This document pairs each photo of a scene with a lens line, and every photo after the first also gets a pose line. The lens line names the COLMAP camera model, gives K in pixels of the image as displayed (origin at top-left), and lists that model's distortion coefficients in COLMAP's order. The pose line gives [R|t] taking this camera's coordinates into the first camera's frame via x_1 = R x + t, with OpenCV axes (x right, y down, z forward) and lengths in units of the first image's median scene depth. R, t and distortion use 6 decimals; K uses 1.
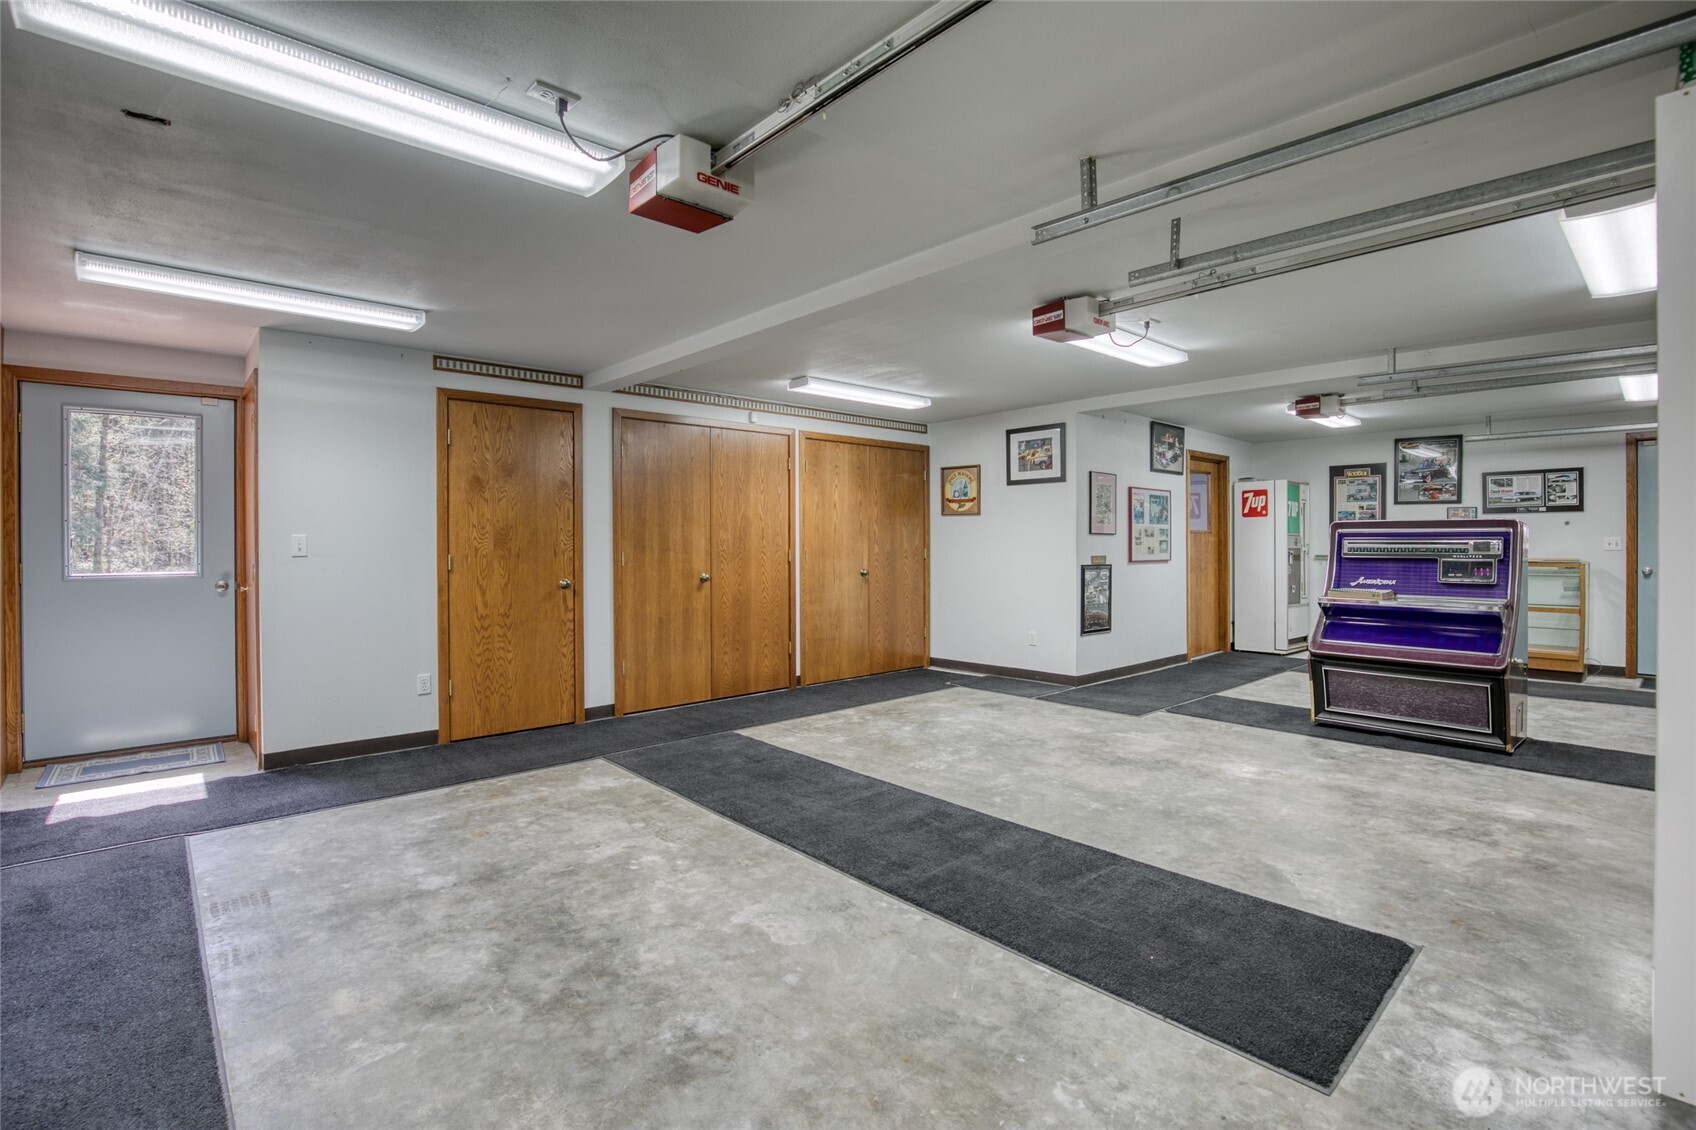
lens RADIAL K [[784.0, 0, 851.5], [0, 784.0, 552.5], [0, 0, 1]] dist [-0.032682, 0.005378]
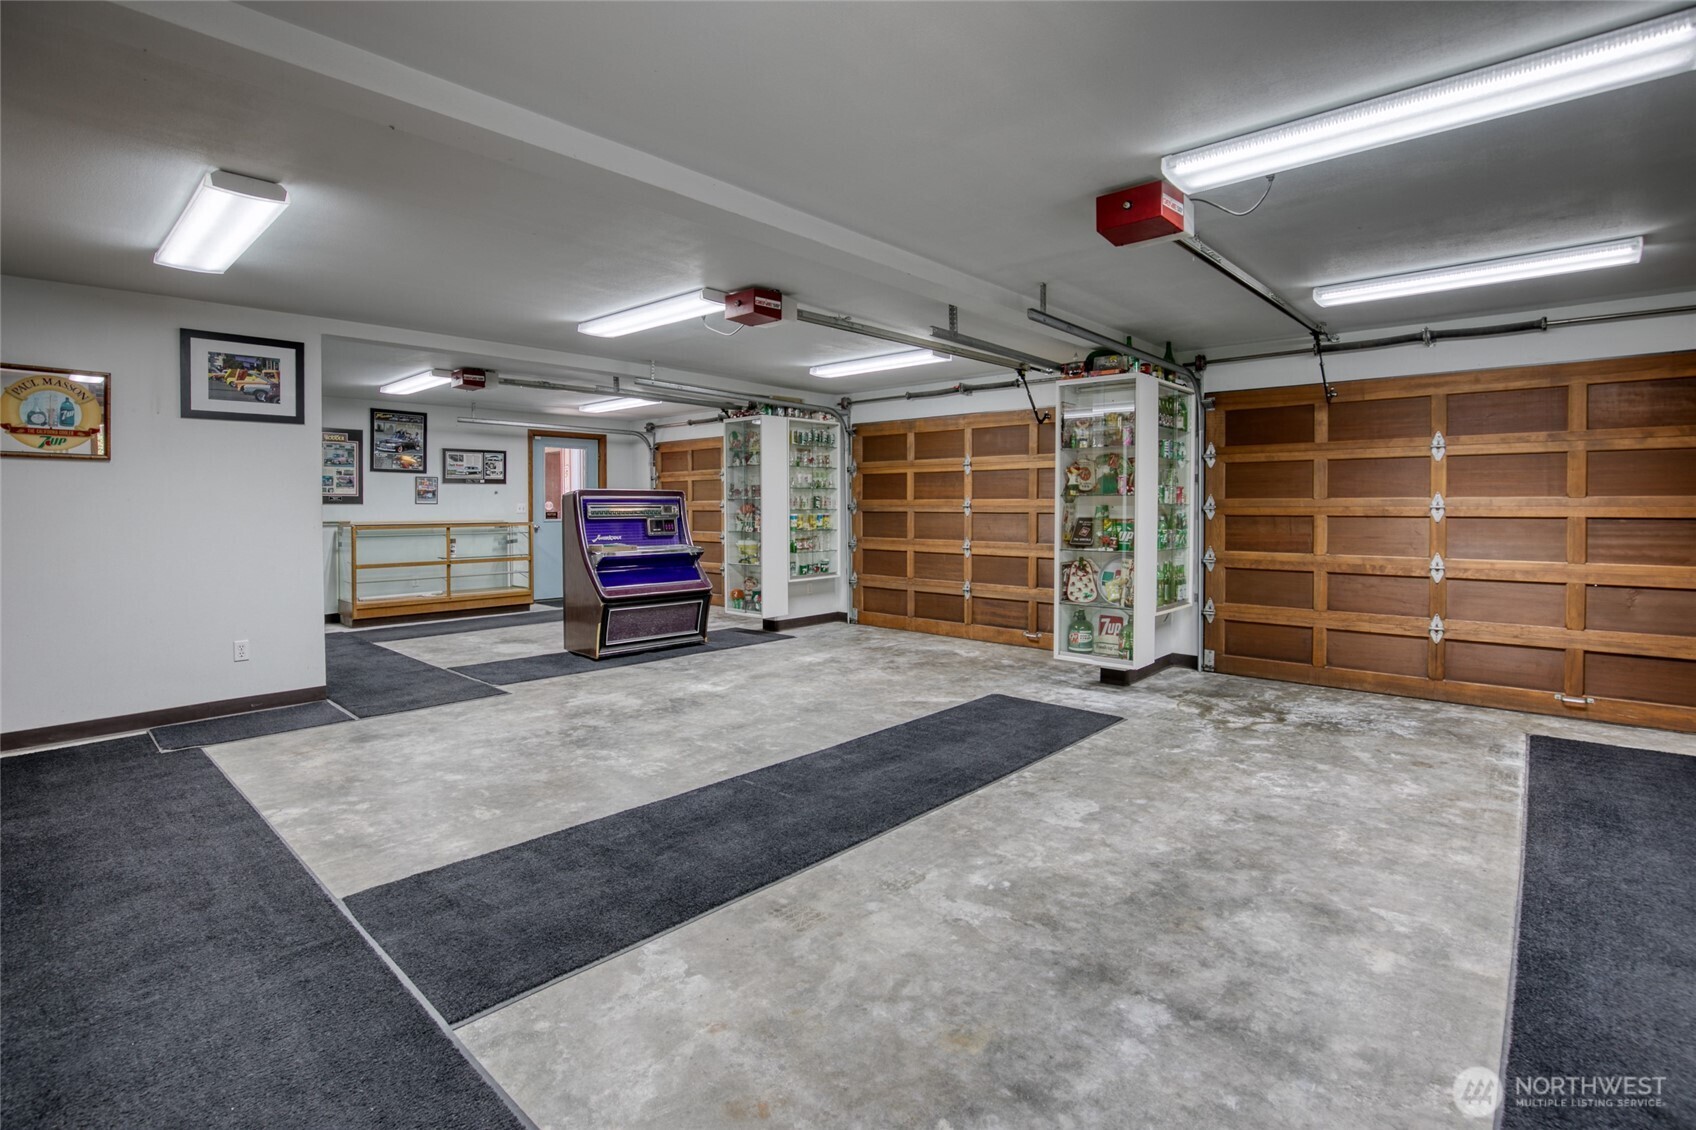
lens RADIAL K [[784.0, 0, 862.9], [0, 784.0, 530.2], [0, 0, 1]] dist [-0.032682, 0.005378]
pose [[-0.086067, -0.029300, 0.995858, -1.067601], [0.015839, 0.999401, 0.030773, -0.012742], [-0.996163, 0.018422, -0.085551, 1.180077]]
